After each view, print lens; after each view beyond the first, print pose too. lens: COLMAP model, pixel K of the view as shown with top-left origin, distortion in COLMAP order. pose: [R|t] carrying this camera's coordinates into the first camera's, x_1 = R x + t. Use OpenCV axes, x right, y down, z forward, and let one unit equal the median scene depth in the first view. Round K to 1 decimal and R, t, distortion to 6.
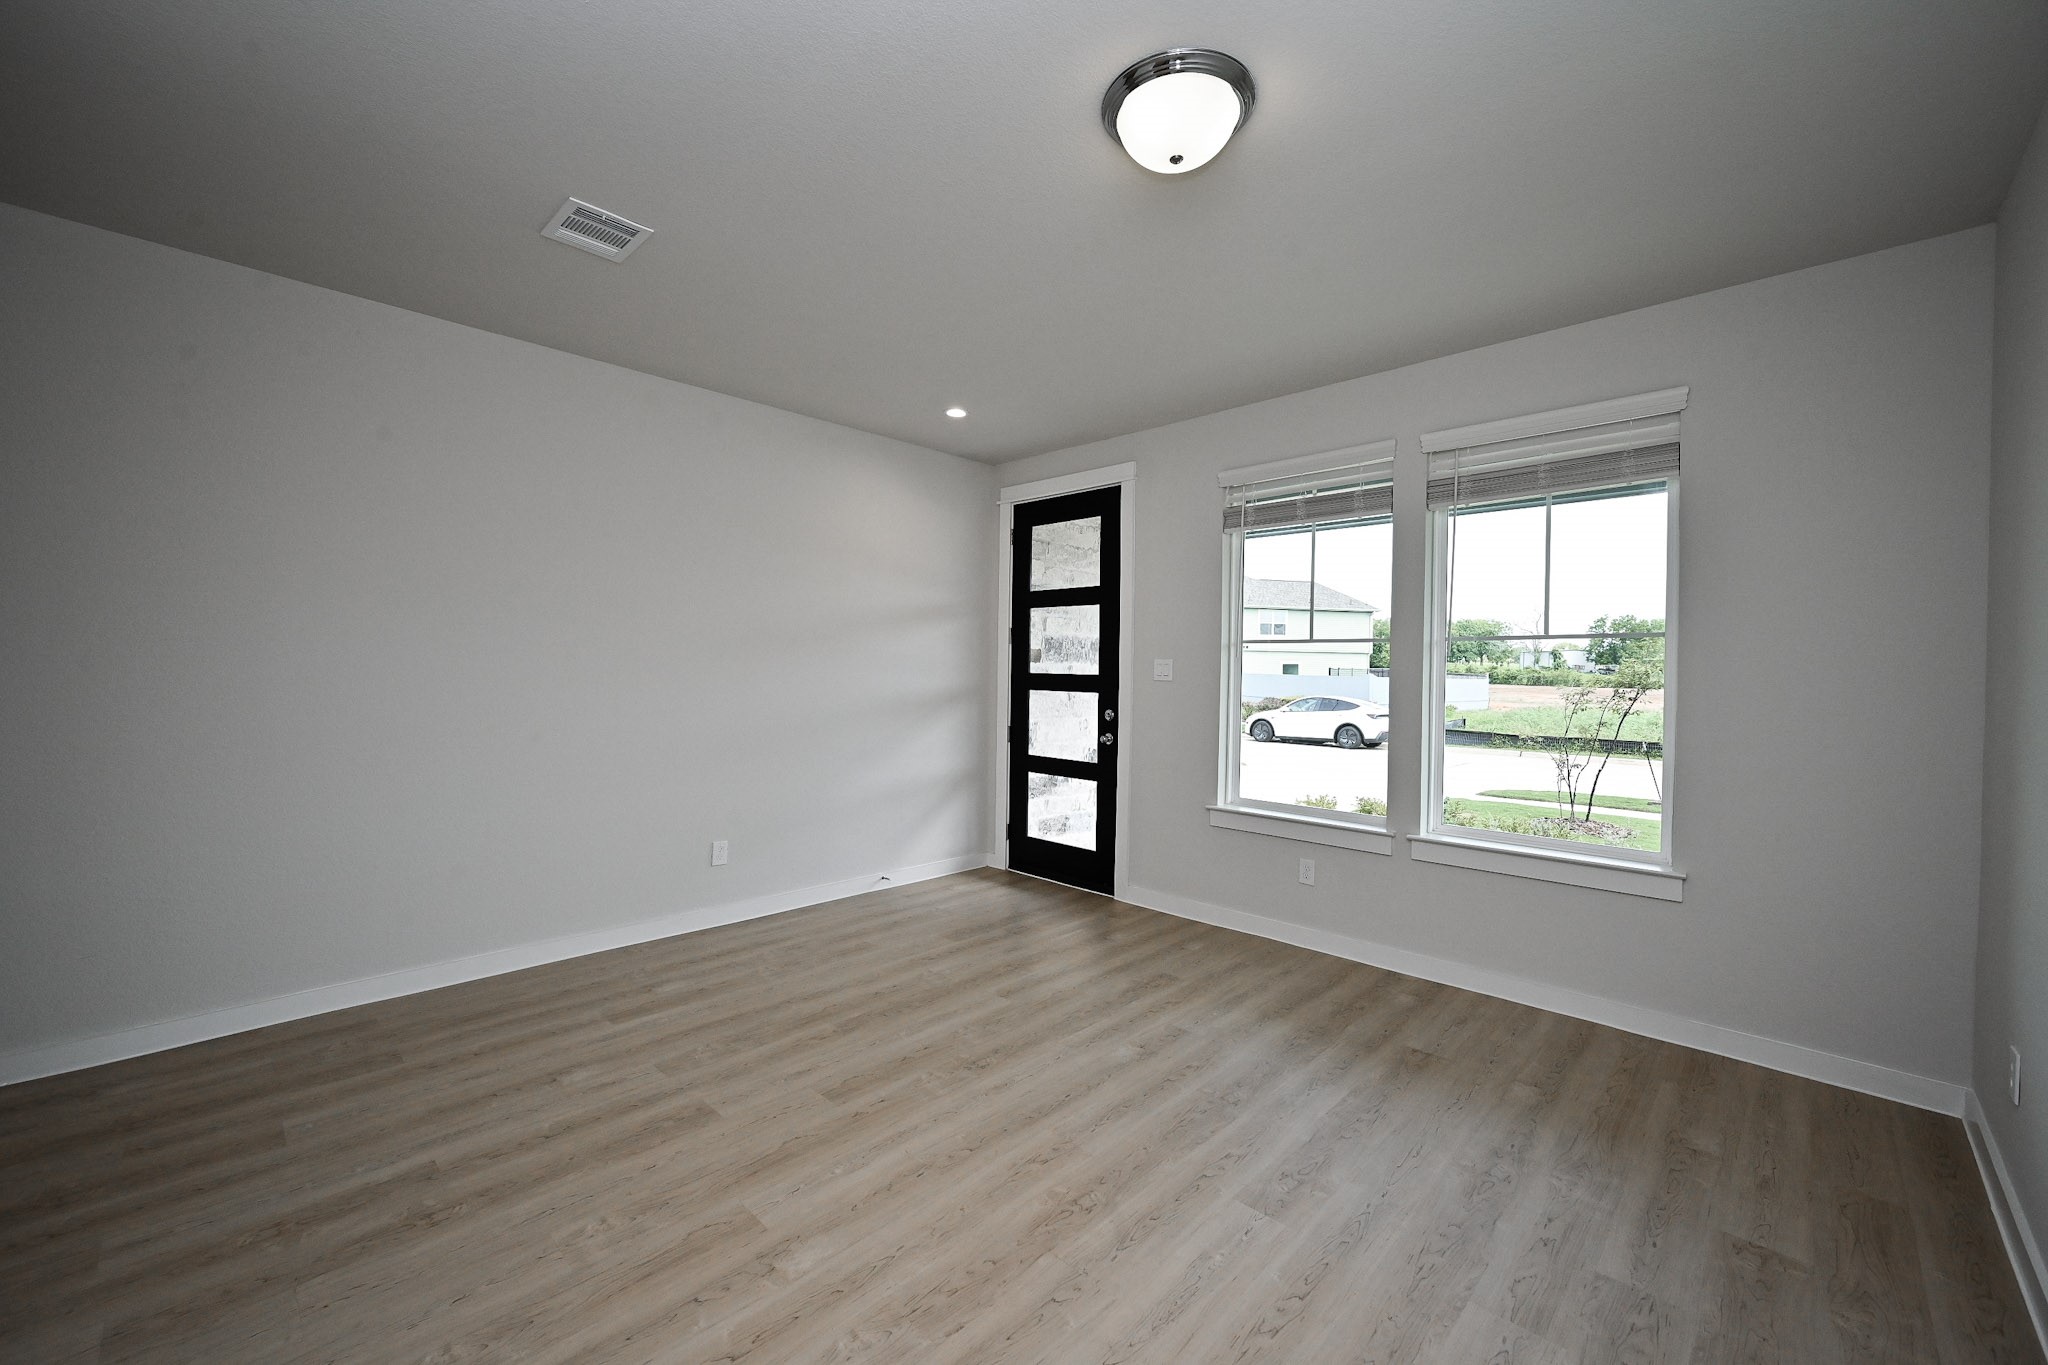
lens RADIAL K [[801.6, 0, 1020.3], [0, 801.6, 675.8], [0, 0, 1]] dist [-0.002805, 0.000826]
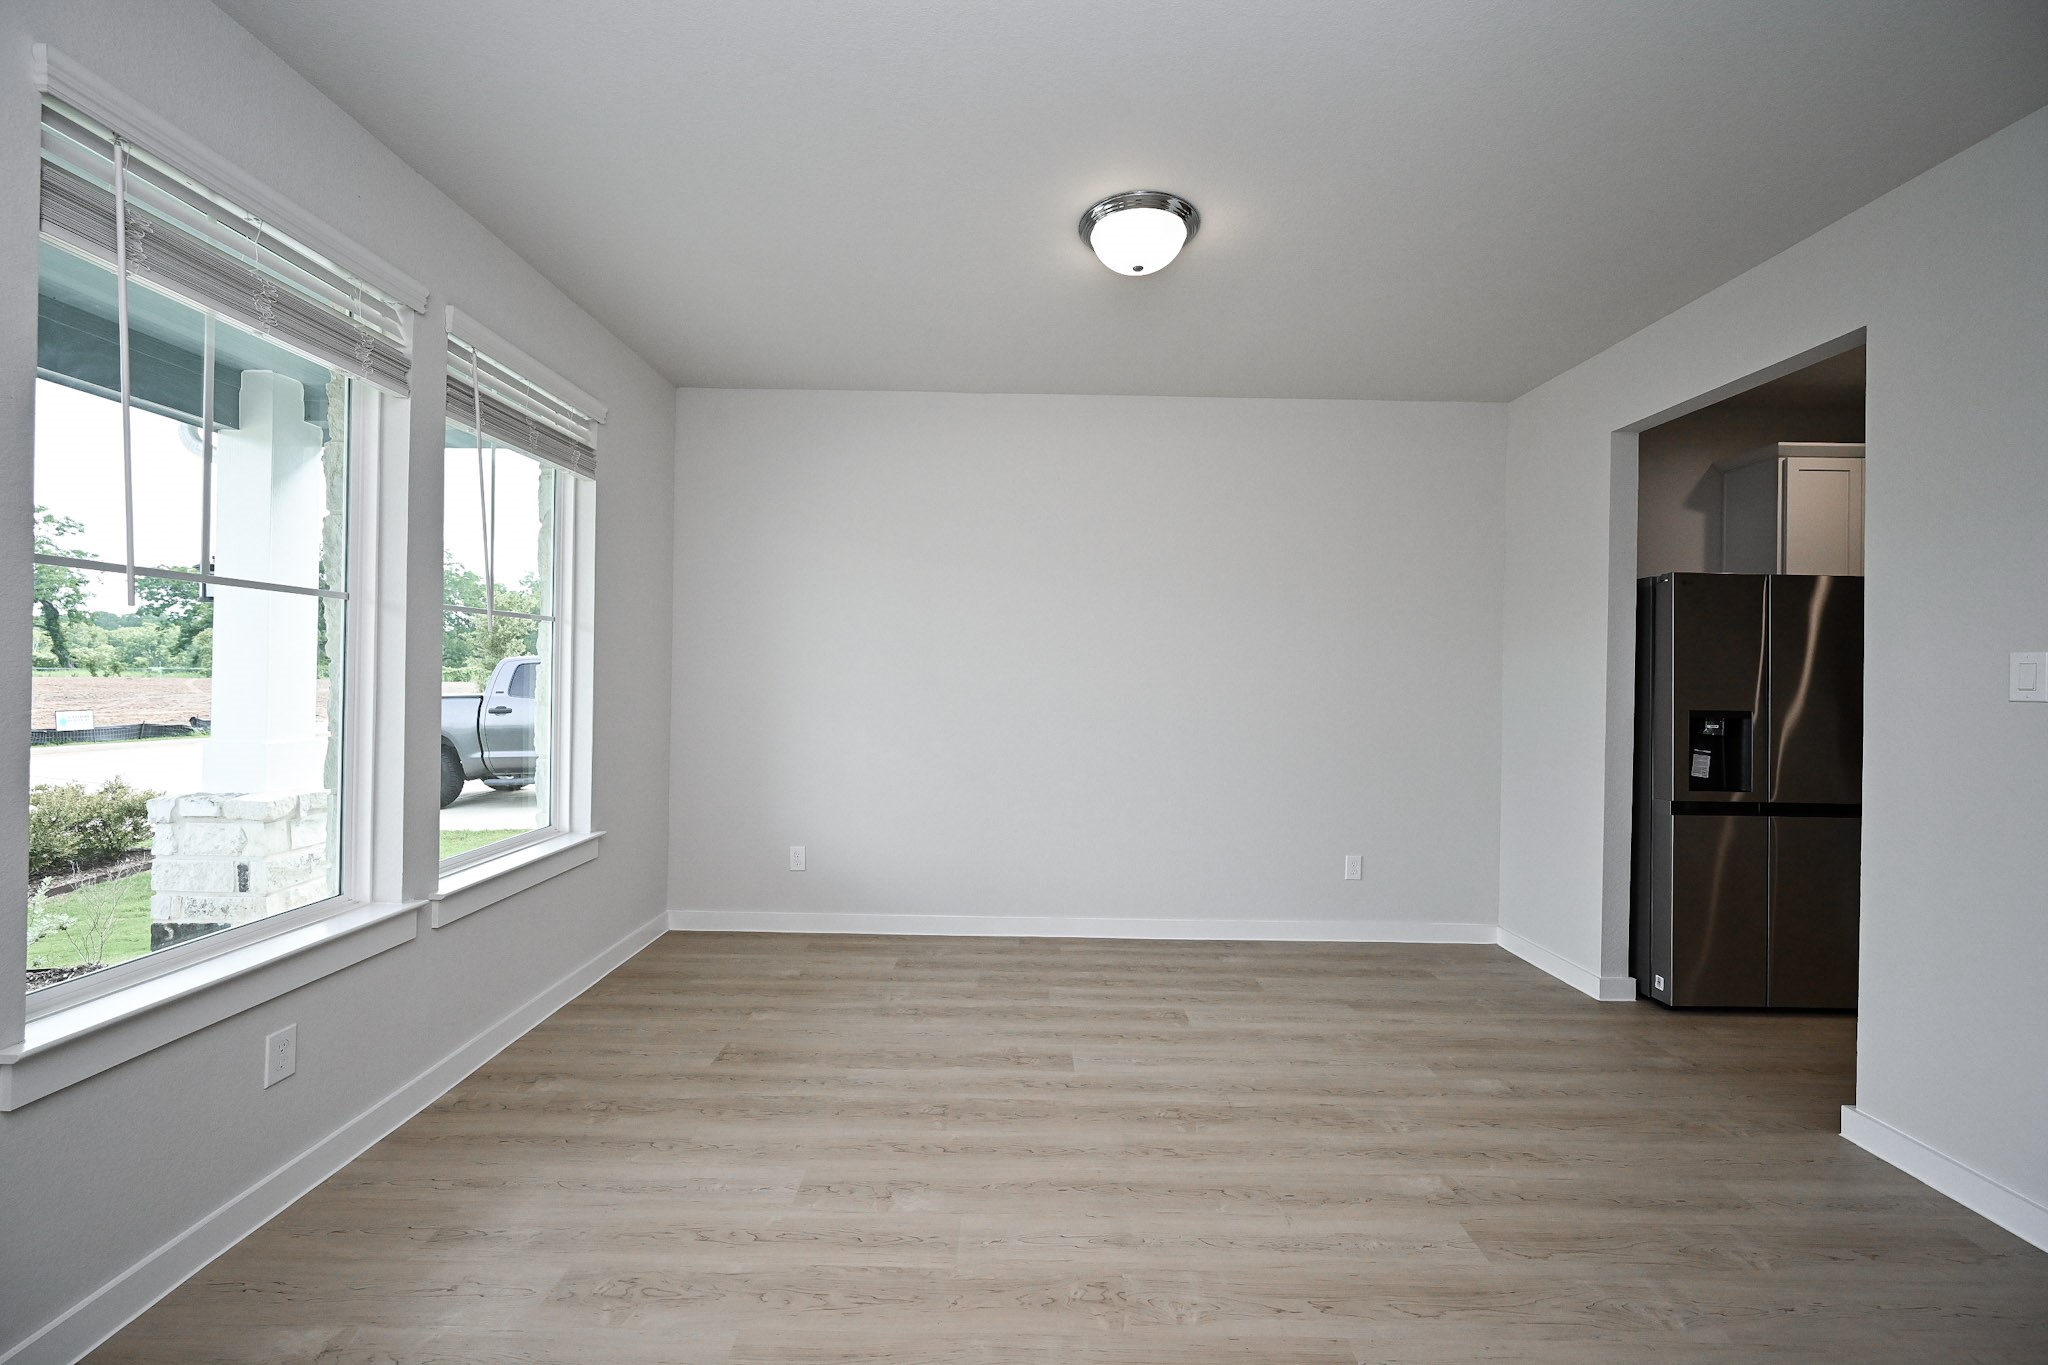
lens RADIAL K [[801.6, 0, 1015.9], [0, 801.6, 683.1], [0, 0, 1]] dist [-0.002805, 0.000826]
pose [[-0.697453, -0.033692, 0.715838, -0.475018], [-0.026694, 0.999422, 0.021031, -0.009563], [-0.716133, -0.004440, -0.697950, 1.604474]]
